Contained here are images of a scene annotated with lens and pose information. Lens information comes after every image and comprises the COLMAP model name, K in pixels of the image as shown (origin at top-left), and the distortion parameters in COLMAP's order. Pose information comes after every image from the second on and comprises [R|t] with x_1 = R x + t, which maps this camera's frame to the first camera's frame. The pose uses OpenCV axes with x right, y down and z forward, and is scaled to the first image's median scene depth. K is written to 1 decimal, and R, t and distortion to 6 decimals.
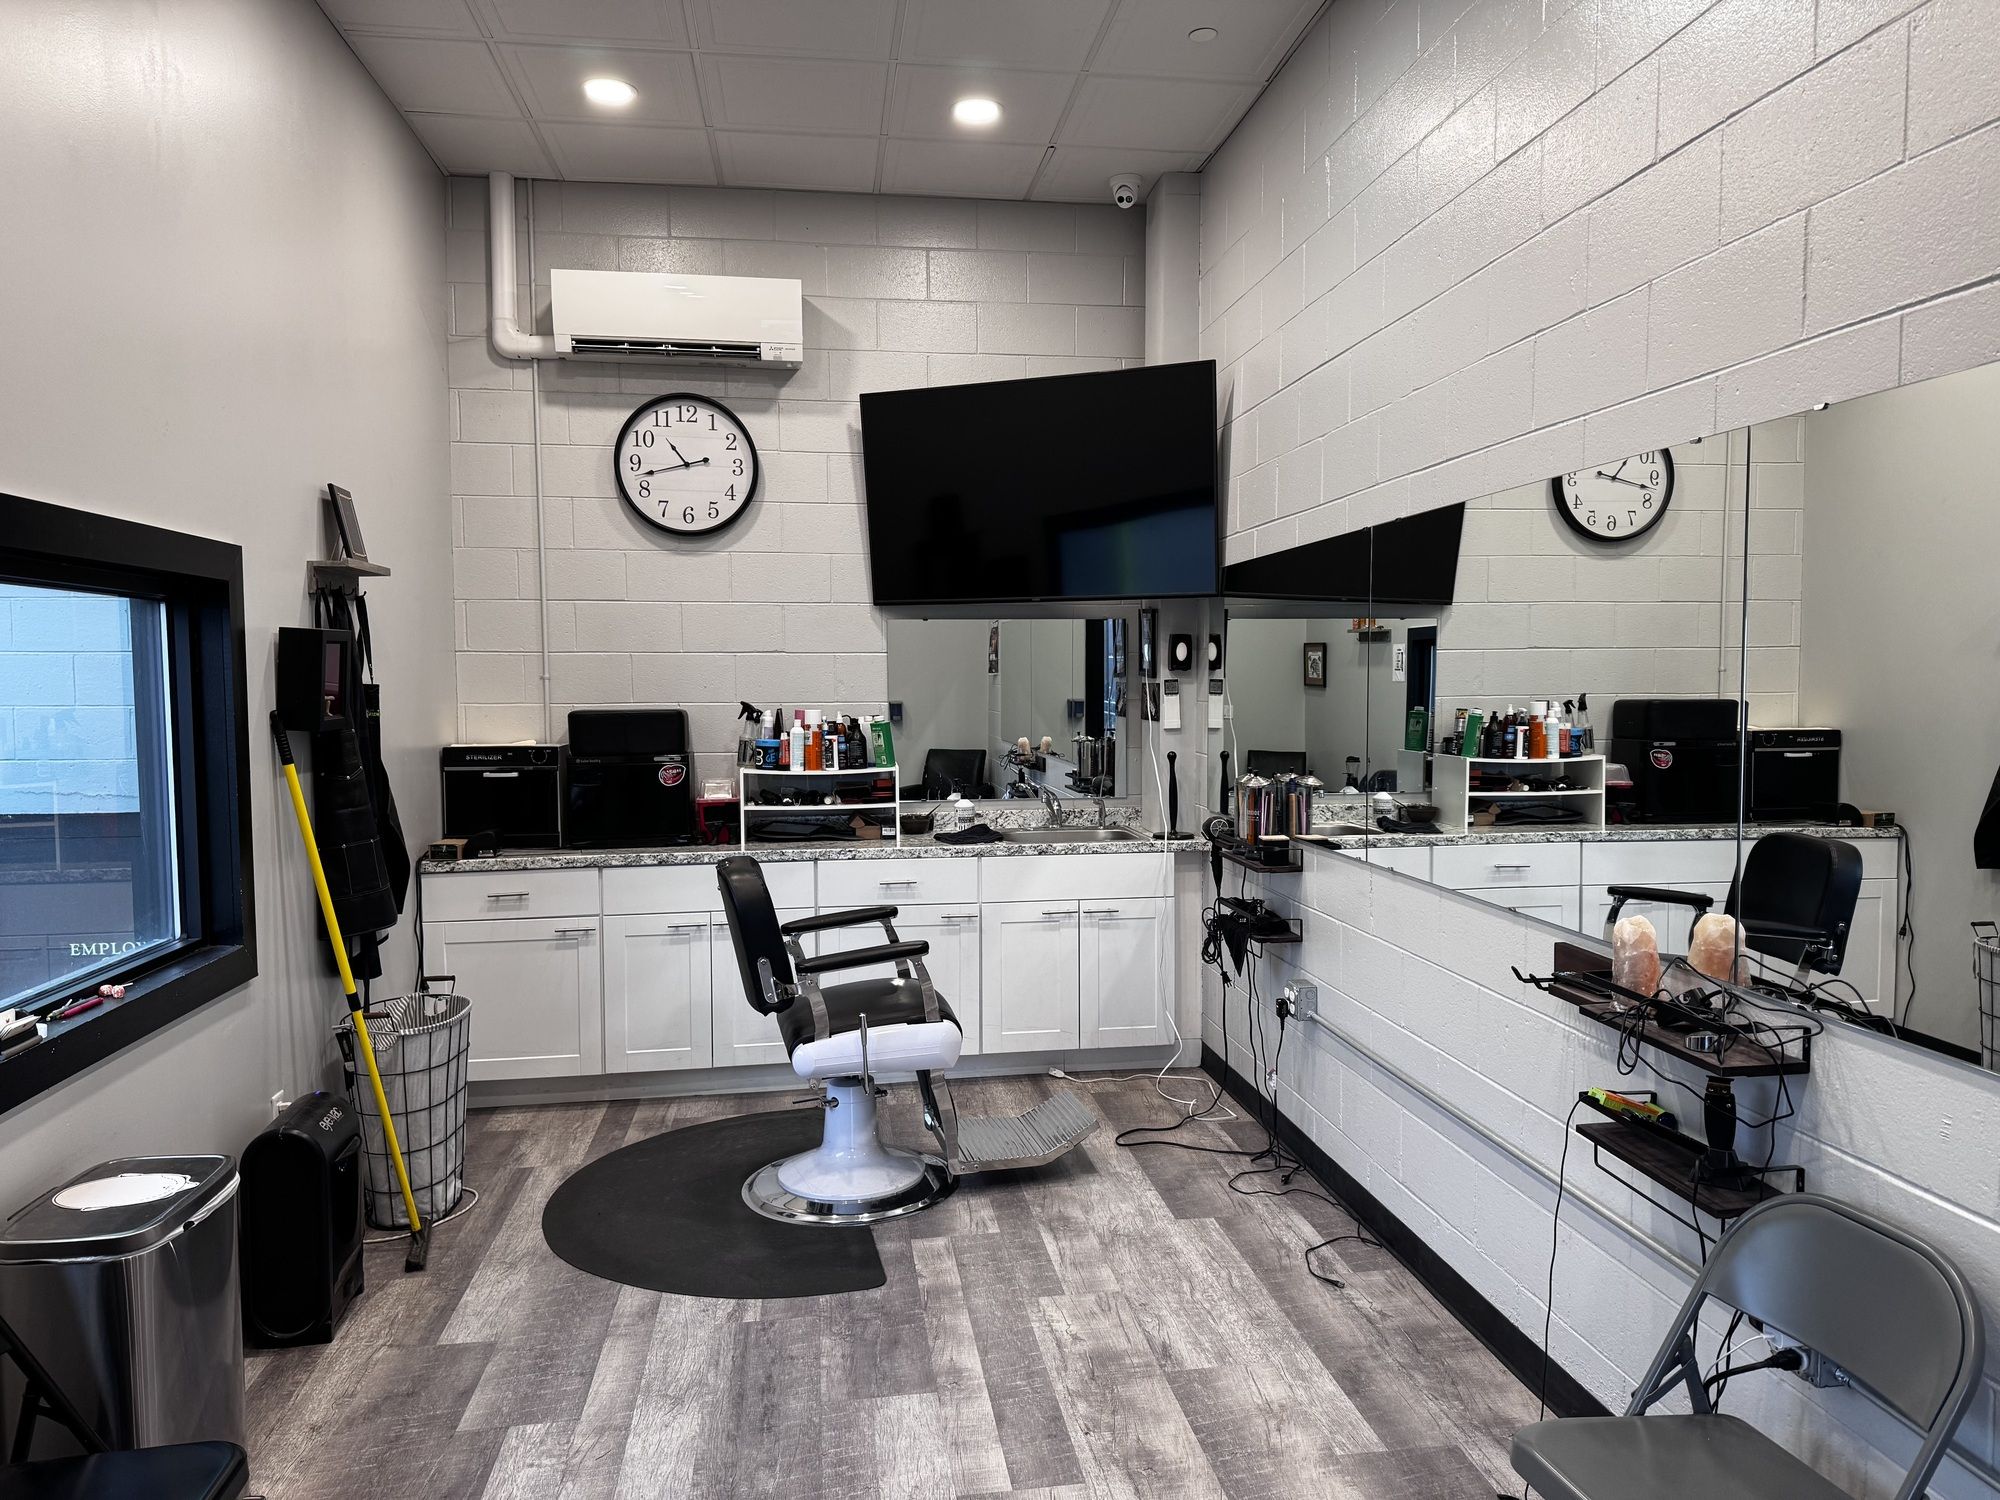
lens RADIAL K [[1413.5, 0, 989.4], [0, 1413.5, 757.1], [0, 0, 1]] dist [0.031068, -0.021864]
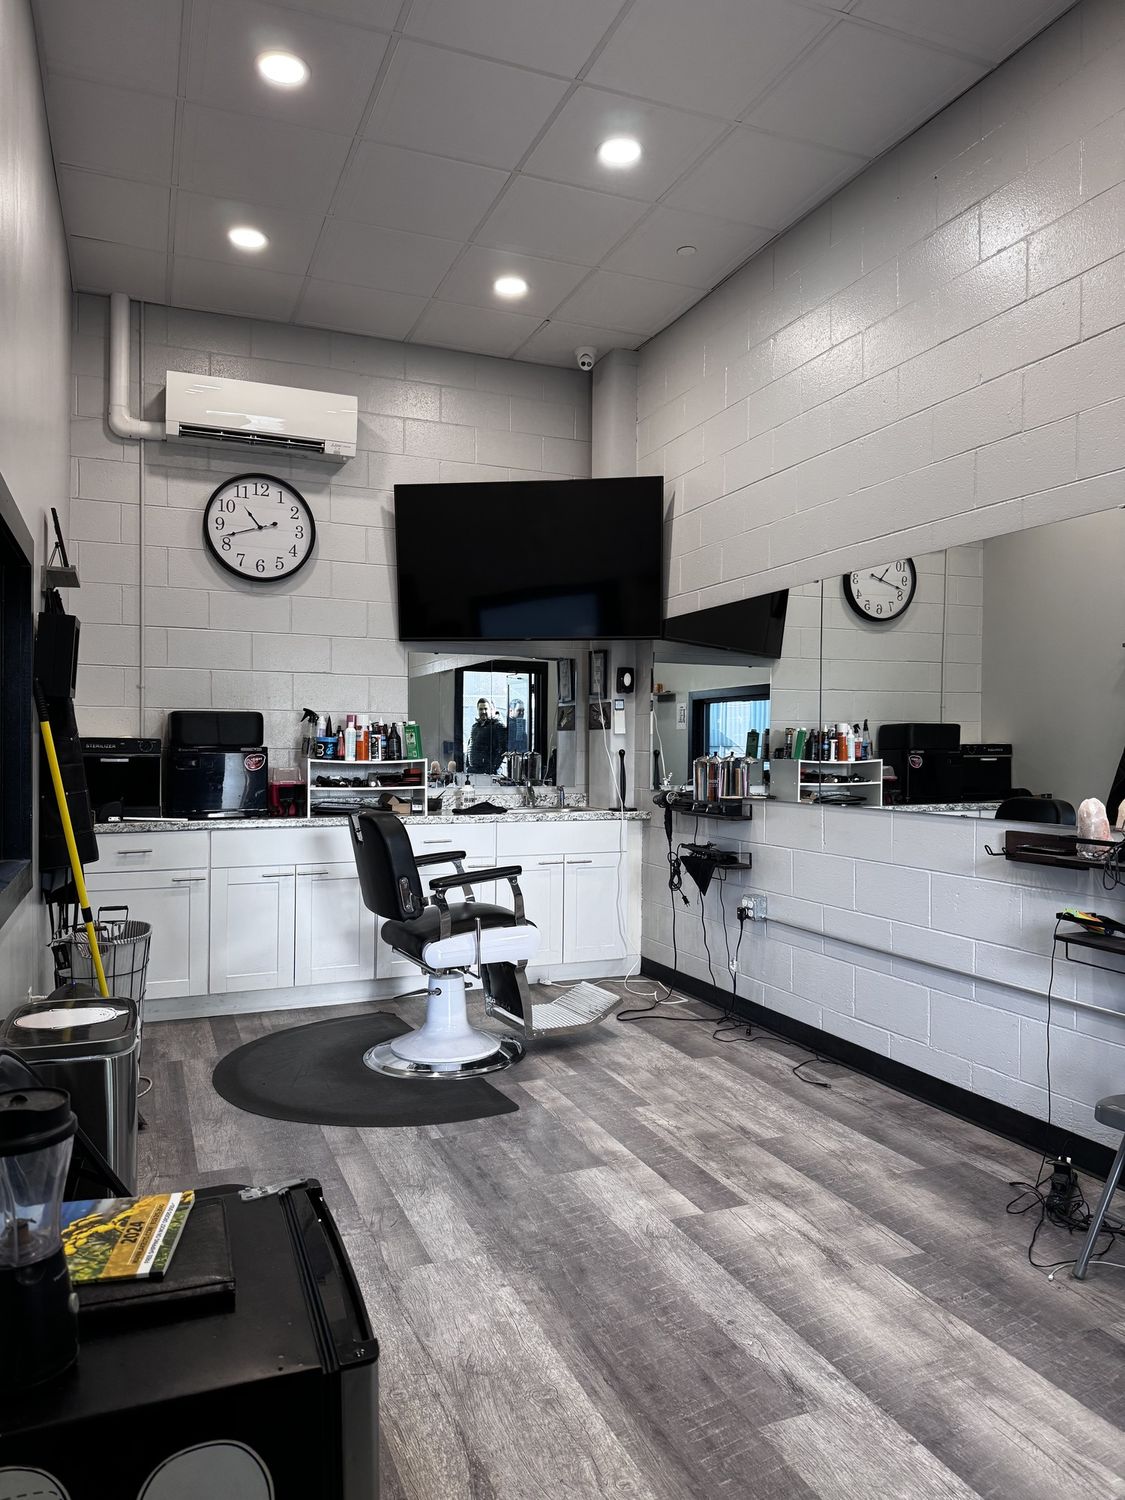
lens RADIAL K [[1060.1, 0, 553.0], [0, 1060.1, 753.0], [0, 0, 1]] dist [0.031068, -0.021864]
pose [[0.969740, 0.011423, 0.243873, -0.198240], [0.001799, 0.998543, -0.053928, 0.057575], [-0.244134, 0.052735, 0.968307, -0.008207]]
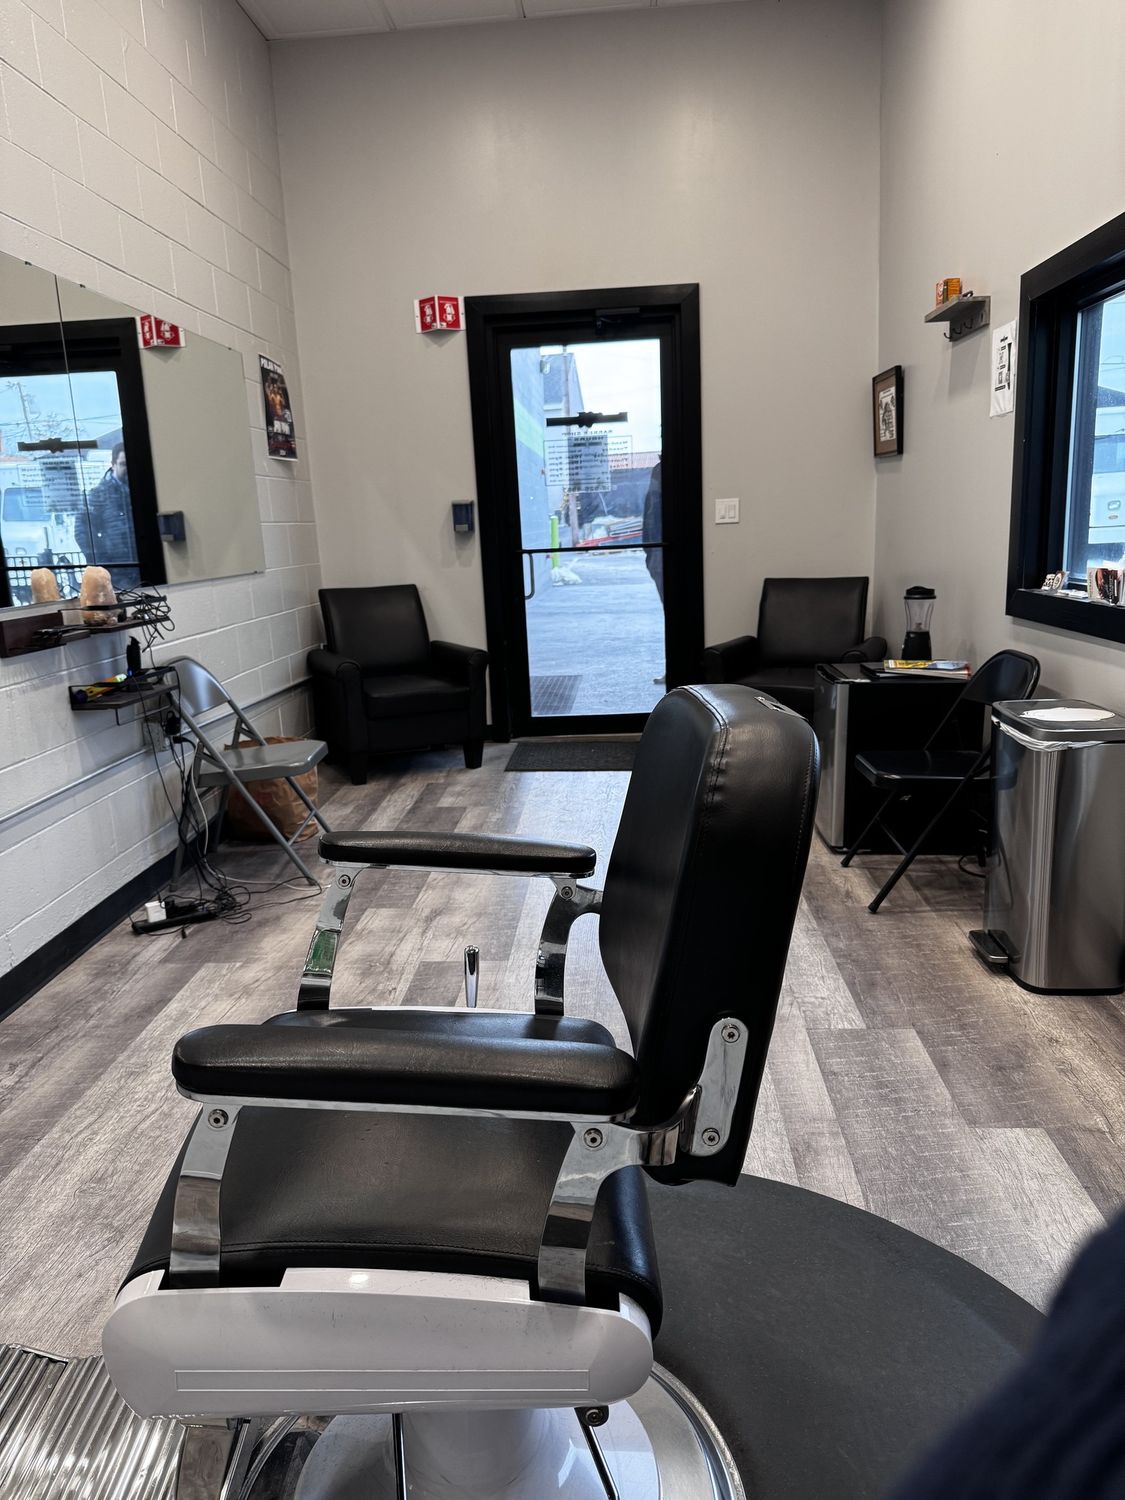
lens RADIAL K [[1060.1, 0, 561.7], [0, 1060.1, 748.5], [0, 0, 1]] dist [0.031068, -0.021864]
pose [[-0.981173, 0.009936, 0.192875, -0.145860], [0.061855, 0.962238, 0.265090, 0.009080], [-0.182957, 0.272029, -0.944736, 0.984416]]
